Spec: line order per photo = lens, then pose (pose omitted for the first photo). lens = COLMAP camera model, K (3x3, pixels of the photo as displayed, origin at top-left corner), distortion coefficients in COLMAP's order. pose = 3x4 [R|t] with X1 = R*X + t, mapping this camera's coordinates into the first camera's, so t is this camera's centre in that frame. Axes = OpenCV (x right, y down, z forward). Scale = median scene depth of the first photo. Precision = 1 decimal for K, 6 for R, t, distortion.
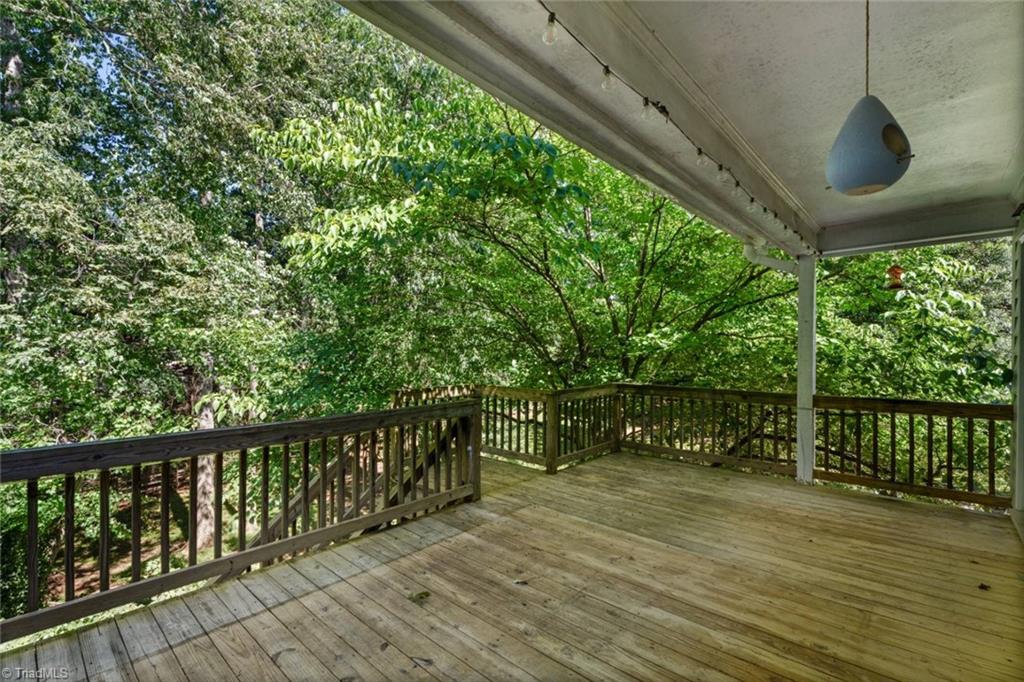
lens RADIAL K [[454.0, 0, 512.5], [0, 454.0, 345.7], [0, 0, 1]] dist [0.000128, -0.000238]
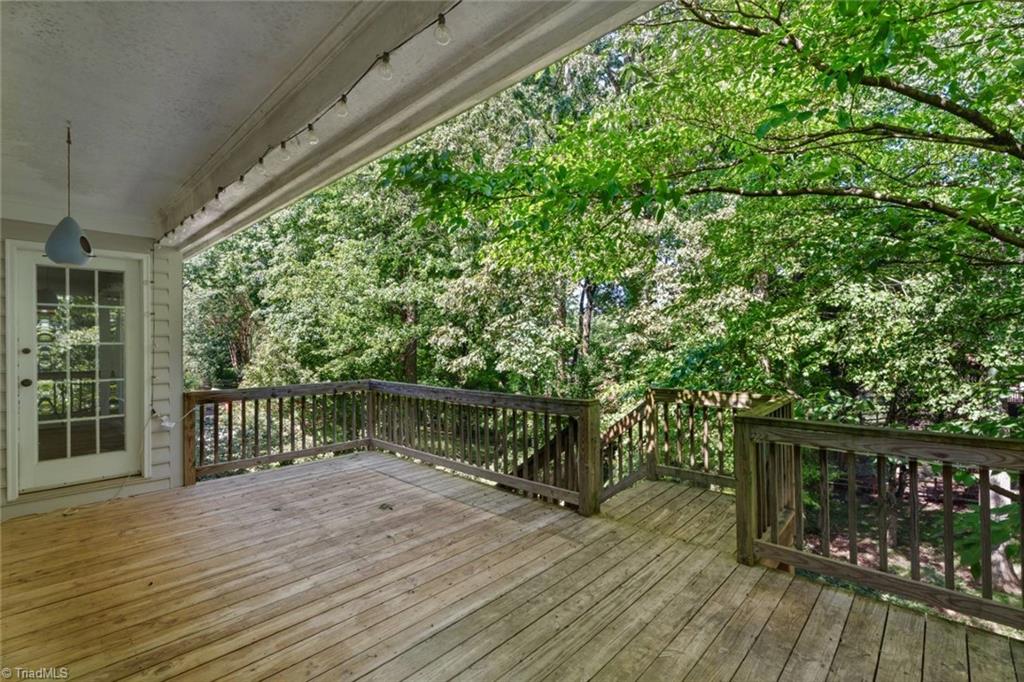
lens RADIAL K [[454.0, 0, 512.4], [0, 454.0, 342.0], [0, 0, 1]] dist [0.000128, -0.000238]
pose [[-0.016534, -0.006533, -0.999842, 0.987940], [0.014903, 0.999866, -0.006780, 0.009077], [0.999752, -0.015013, -0.016434, 1.077997]]
